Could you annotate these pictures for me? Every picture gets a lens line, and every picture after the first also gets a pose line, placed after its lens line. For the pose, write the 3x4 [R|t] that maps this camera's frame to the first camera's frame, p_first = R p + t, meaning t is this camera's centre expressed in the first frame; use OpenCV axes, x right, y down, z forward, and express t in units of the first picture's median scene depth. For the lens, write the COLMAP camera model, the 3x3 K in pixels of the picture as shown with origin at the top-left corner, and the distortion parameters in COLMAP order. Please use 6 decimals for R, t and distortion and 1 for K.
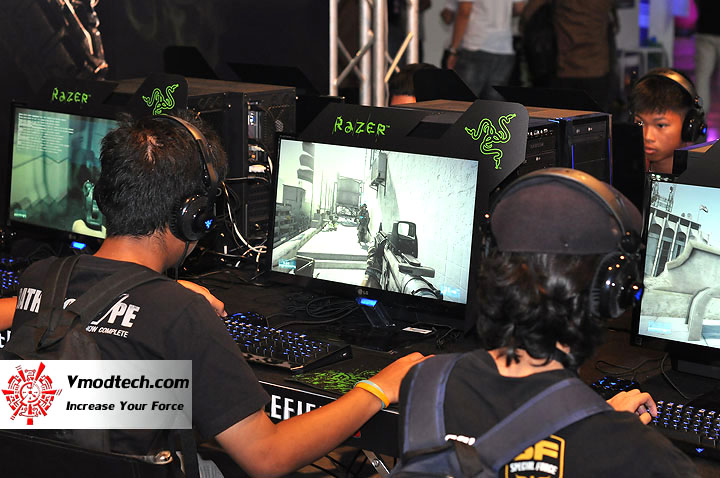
lens RADIAL K [[1580.9, 0, 361.7], [0, 1580.9, 241.2], [0, 0, 1]] dist [-0.161024, 0.000000]
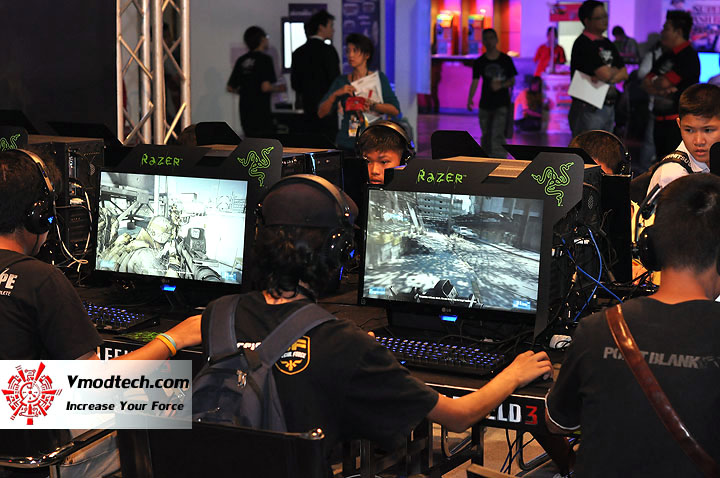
lens RADIAL K [[1580.9, 0, 359.4], [0, 1580.9, 237.4], [0, 0, 1]] dist [-0.161024, 0.000000]
pose [[0.988452, -0.021154, 0.150053, -0.037074], [0.029603, 0.998086, -0.054296, 0.073324], [-0.148617, 0.058111, 0.987186, -0.369822]]
